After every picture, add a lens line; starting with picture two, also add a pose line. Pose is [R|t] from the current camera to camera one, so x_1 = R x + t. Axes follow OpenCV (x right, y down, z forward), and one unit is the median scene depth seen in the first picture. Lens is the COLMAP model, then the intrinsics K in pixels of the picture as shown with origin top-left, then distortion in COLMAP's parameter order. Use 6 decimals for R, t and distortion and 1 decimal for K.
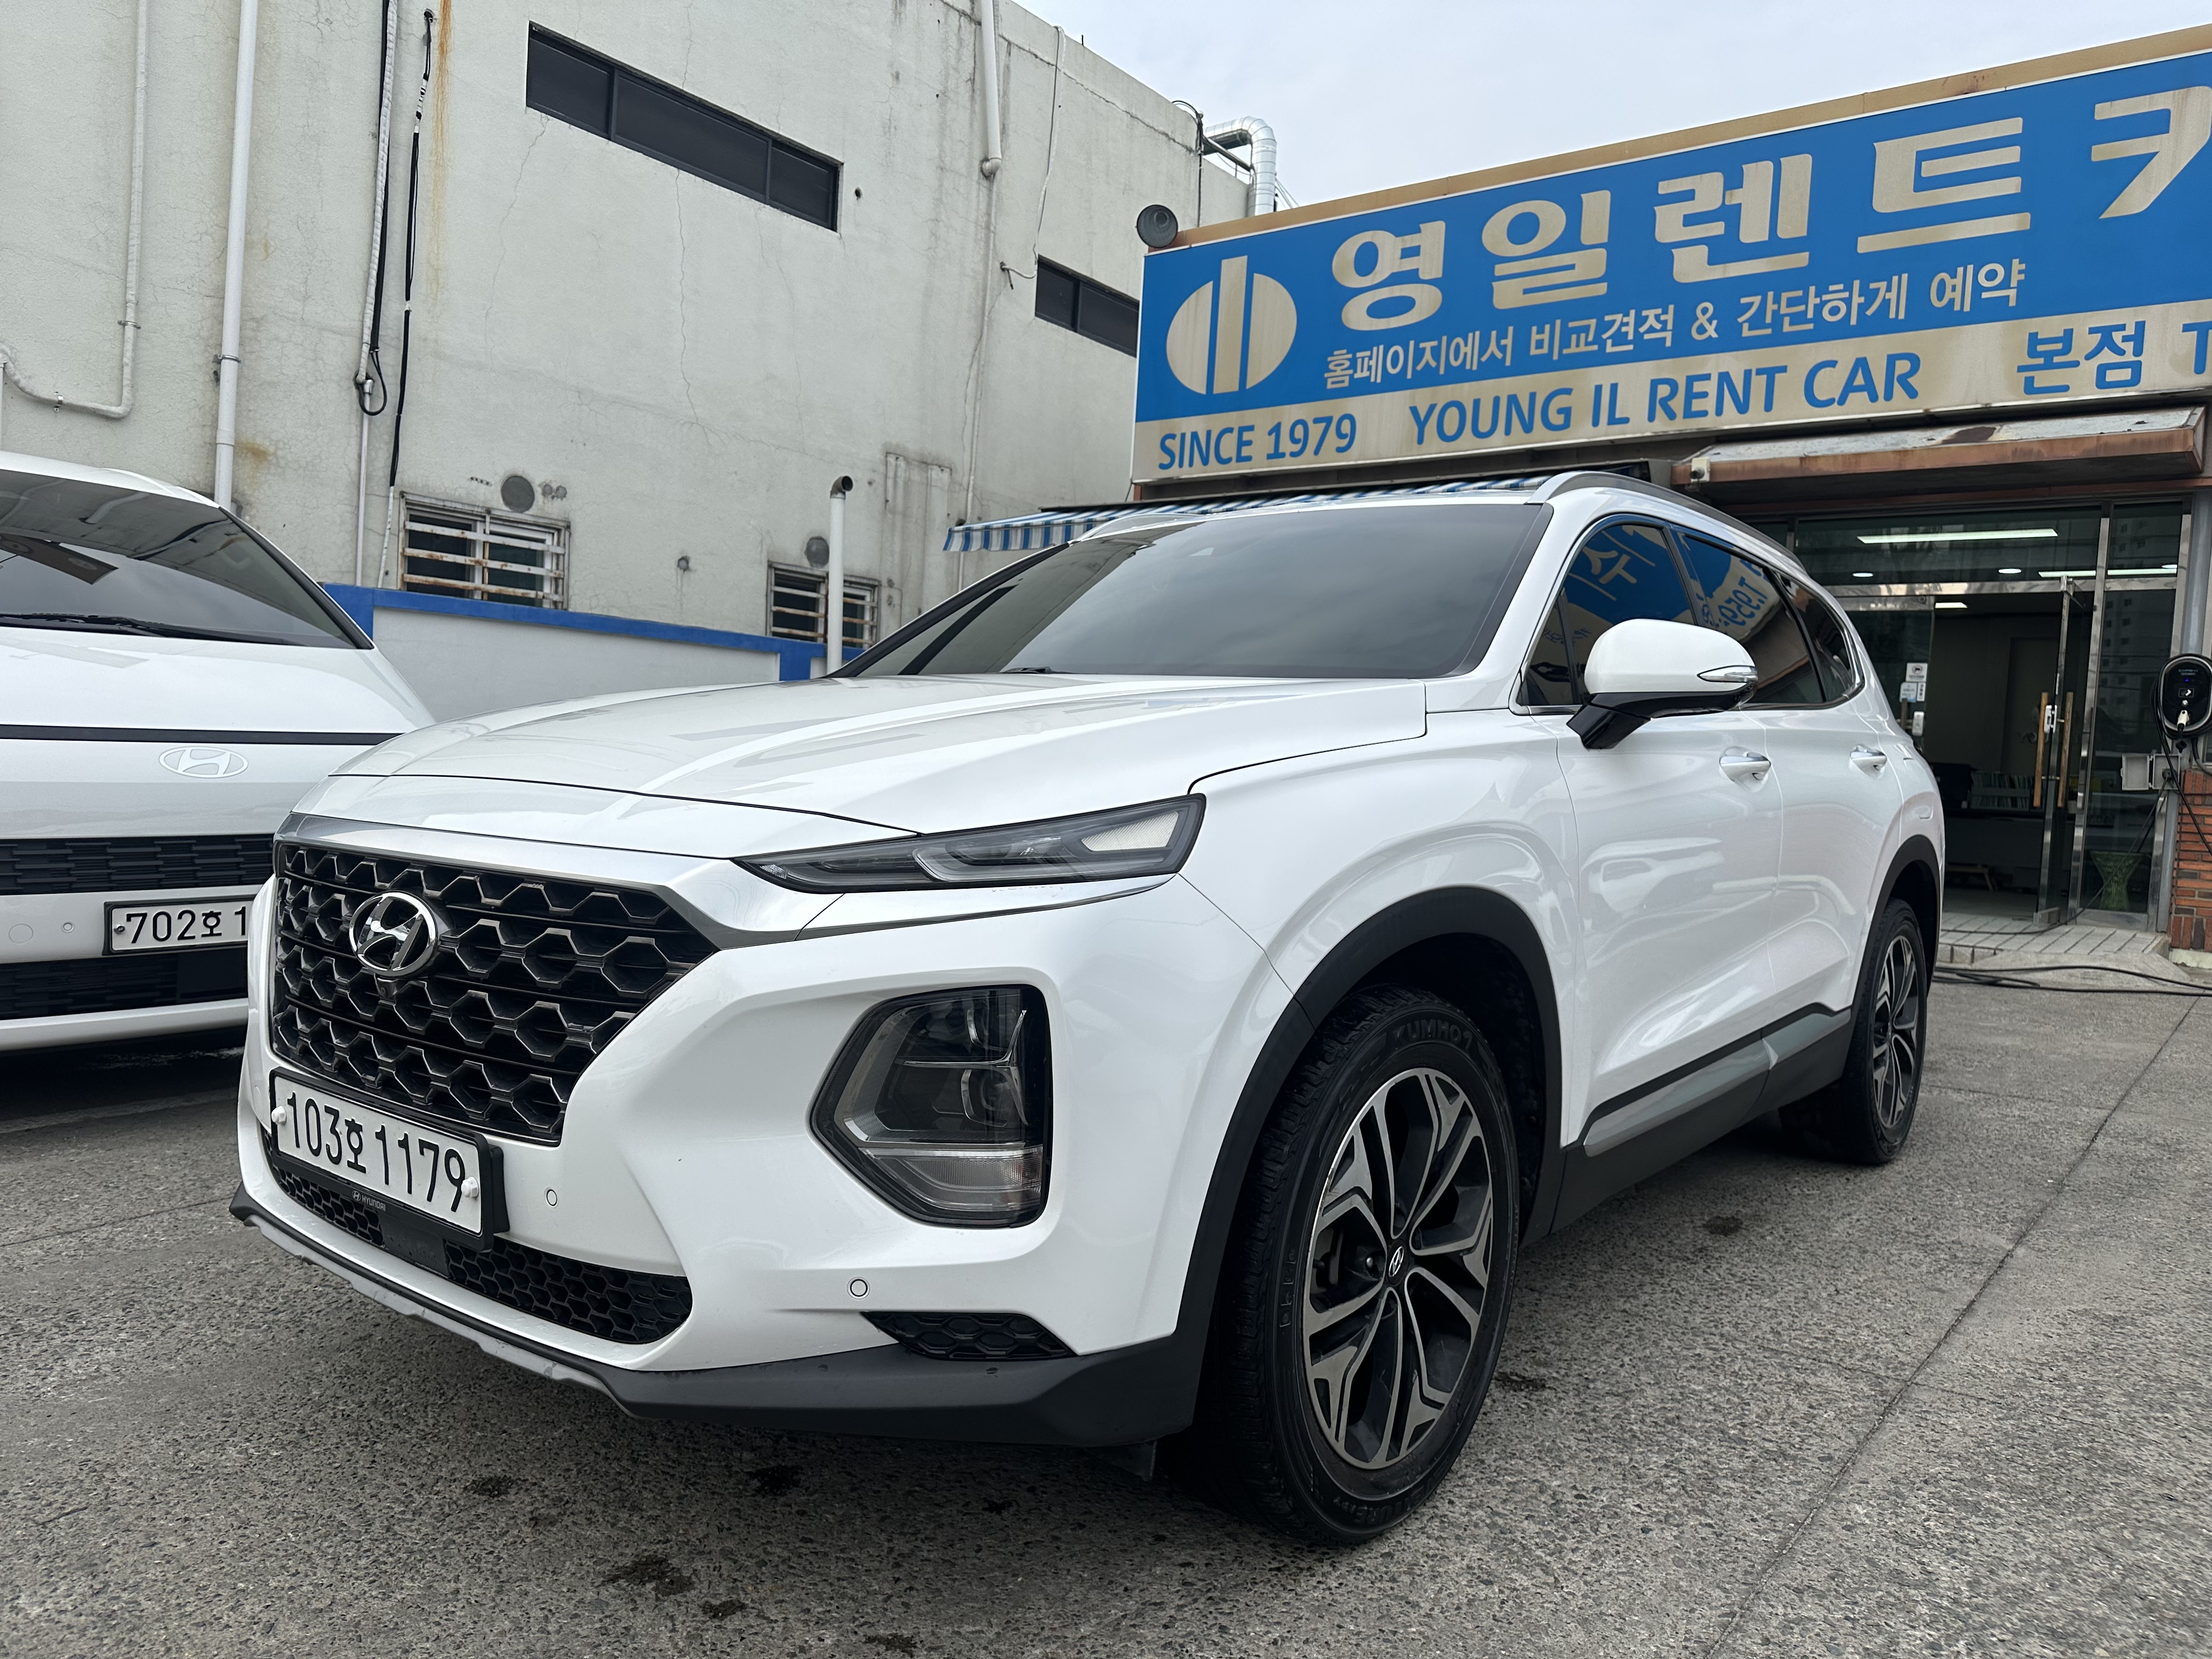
lens RADIAL K [[1557.3, 0, 1104.3], [0, 1557.3, 827.1], [0, 0, 1]] dist [0.014941, -0.016078]
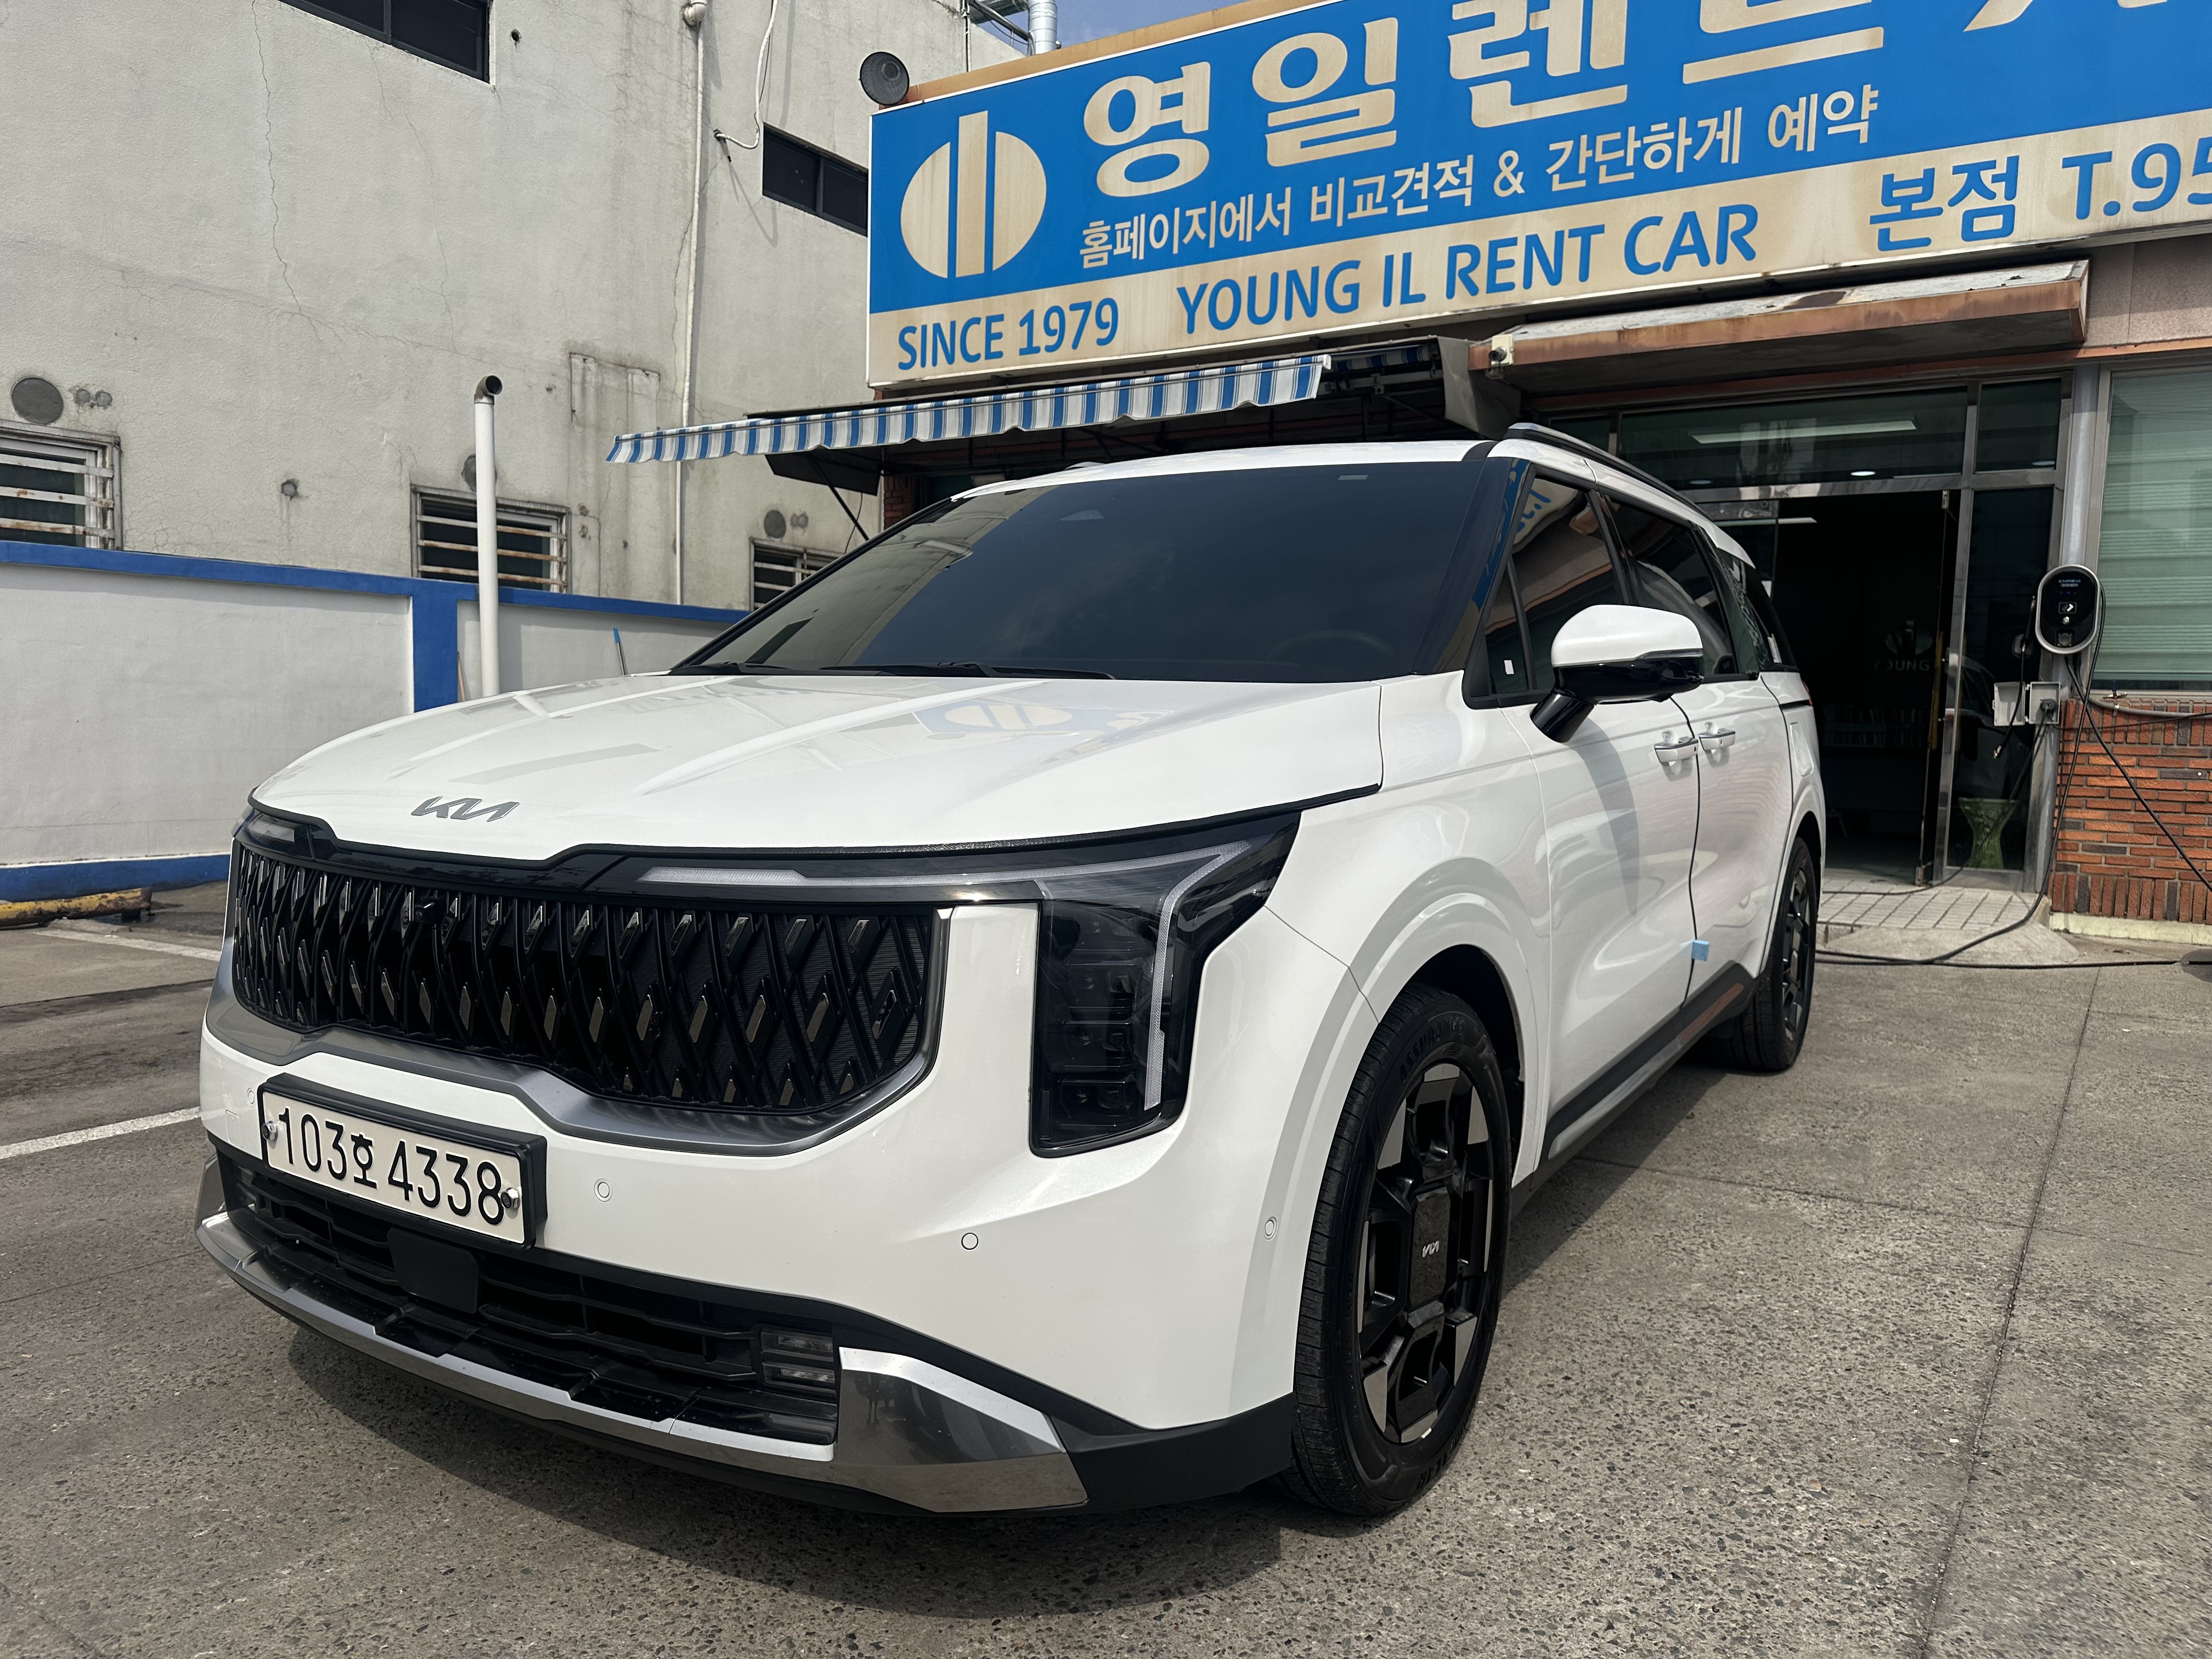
lens RADIAL K [[1559.2, 0, 1113.5], [0, 1559.2, 835.8], [0, 0, 1]] dist [0.013372, -0.015113]
pose [[0.996422, -0.032778, 0.077900, 0.098614], [0.029717, 0.998752, 0.040140, -0.011215], [-0.079119, -0.037681, 0.996153, 0.174721]]
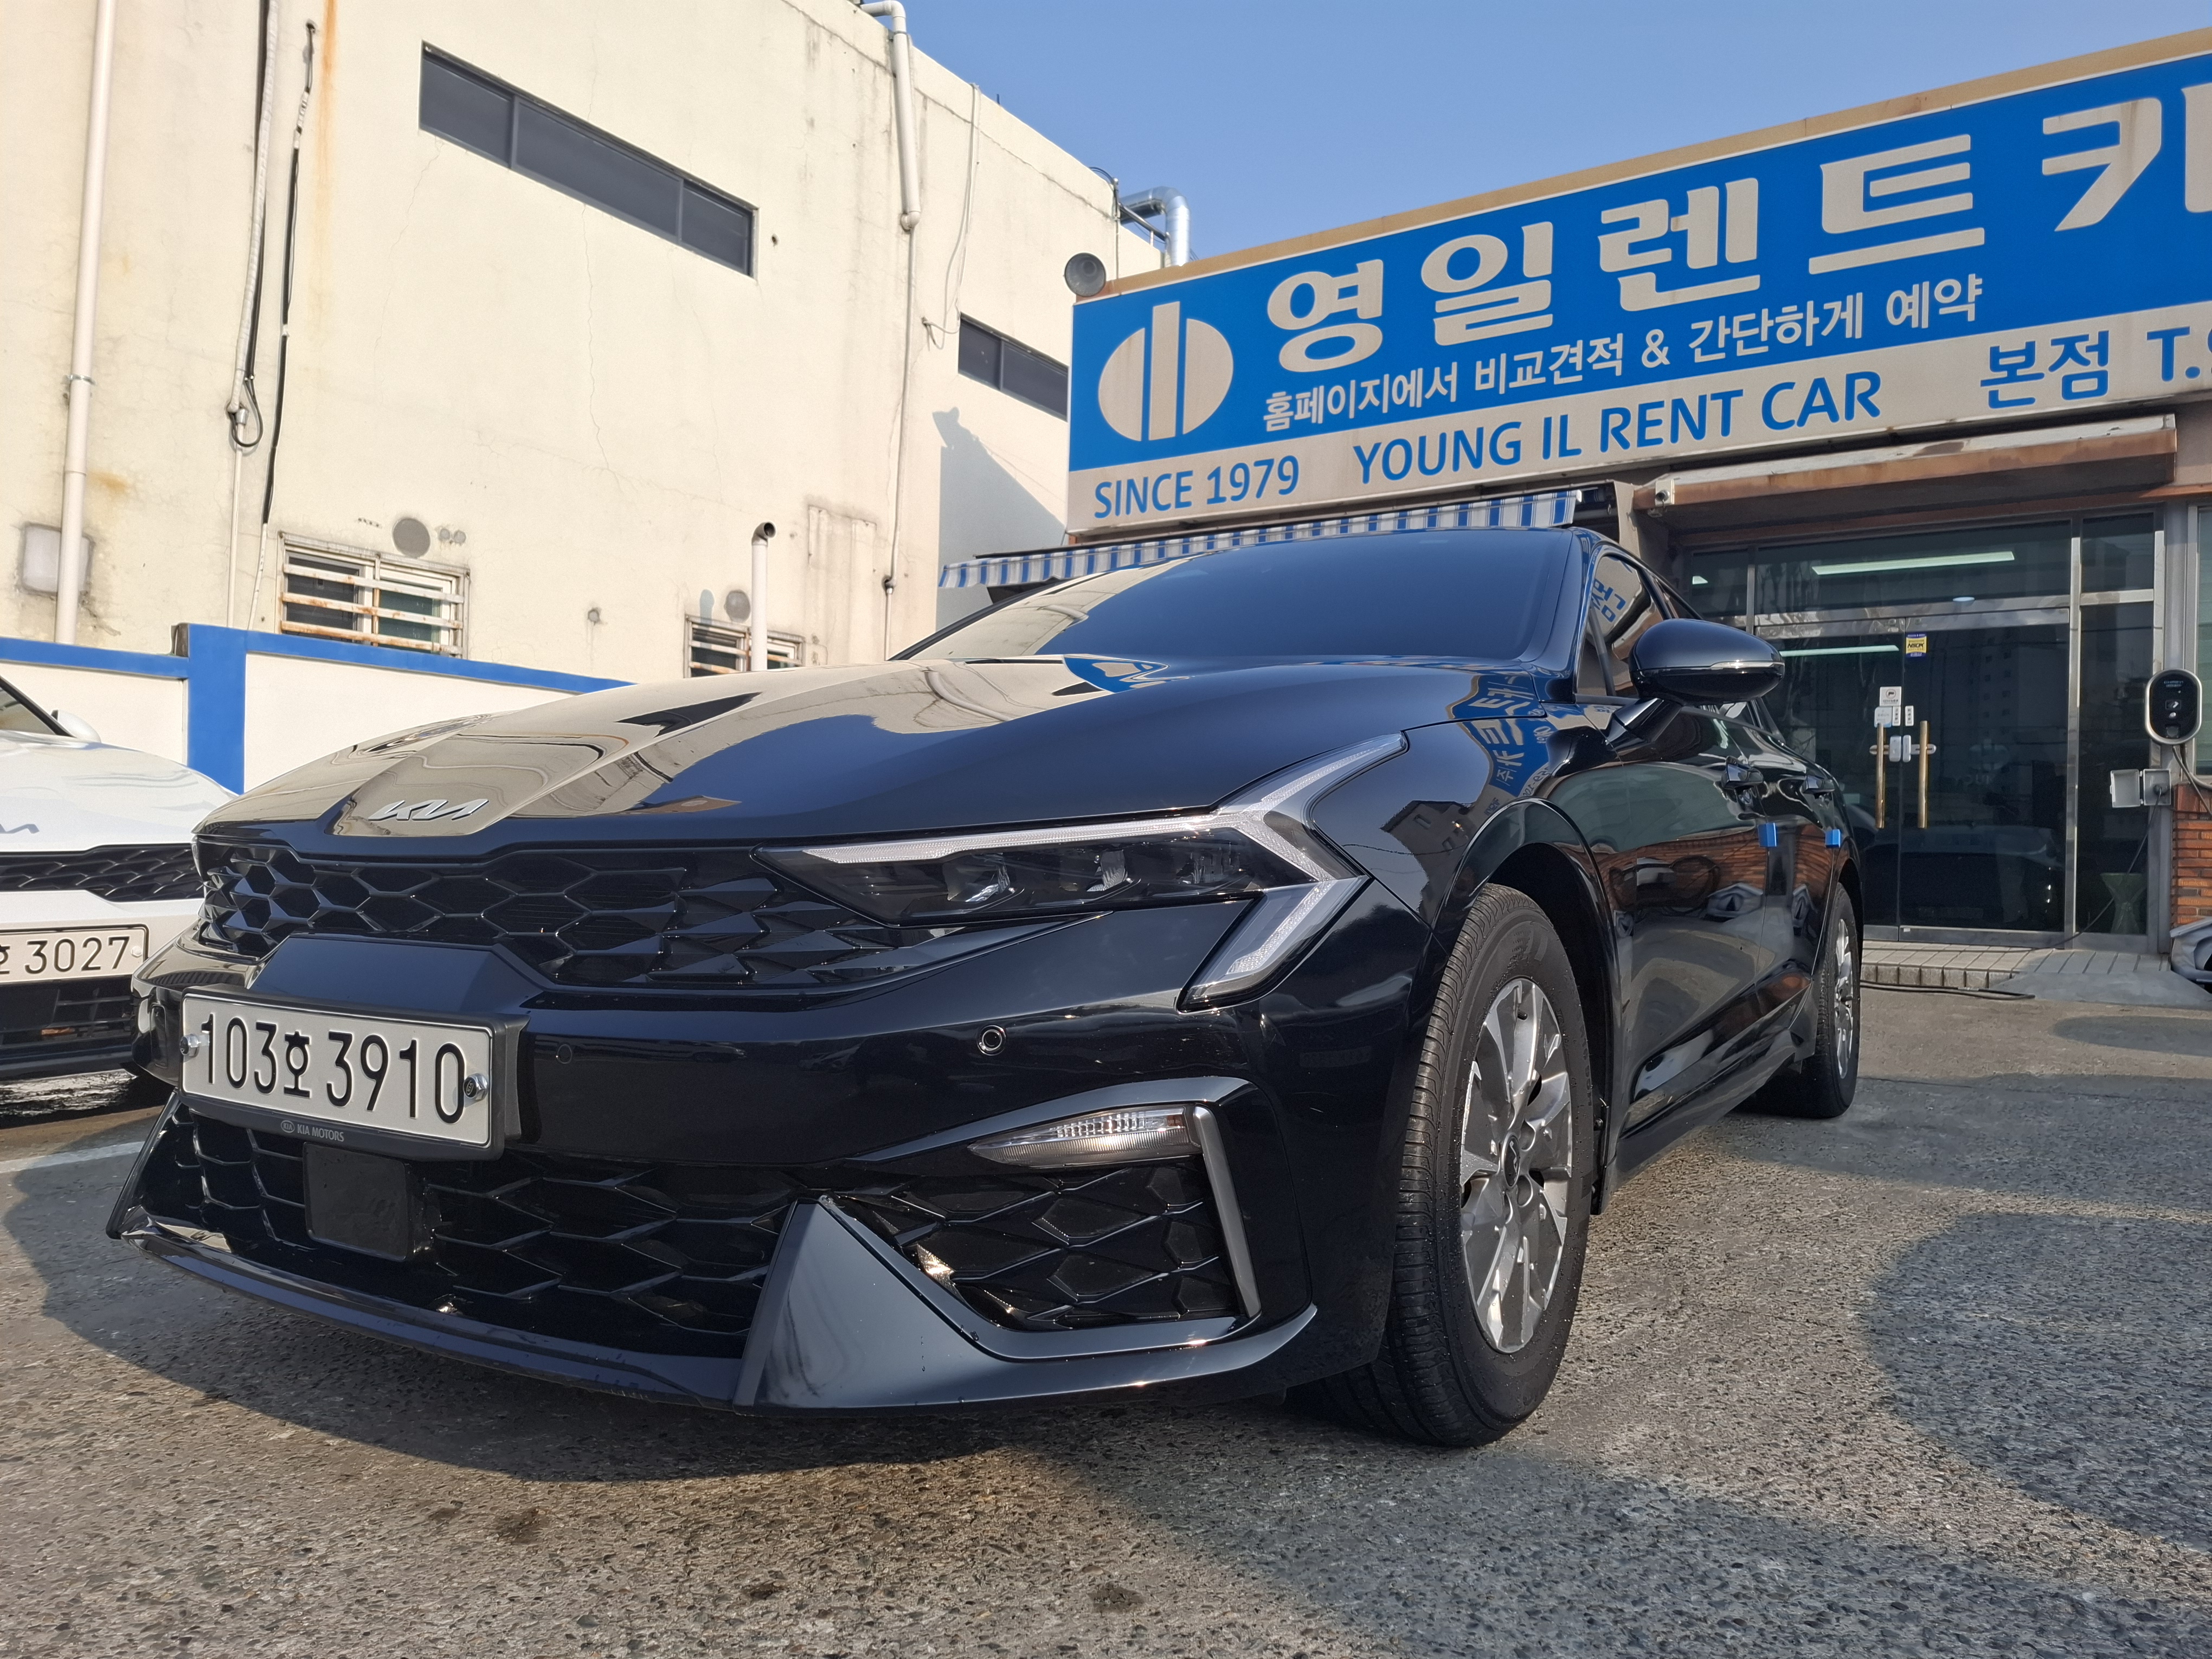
lens RADIAL K [[1524.7, 0, 1110.8], [0, 1524.7, 824.0], [0, 0, 1]] dist [0.072800, -0.080759]
pose [[0.997340, -0.024003, 0.068817, -0.031275], [0.028442, 0.997528, -0.064261, 0.027302], [-0.067105, 0.066048, 0.995557, 0.076881]]
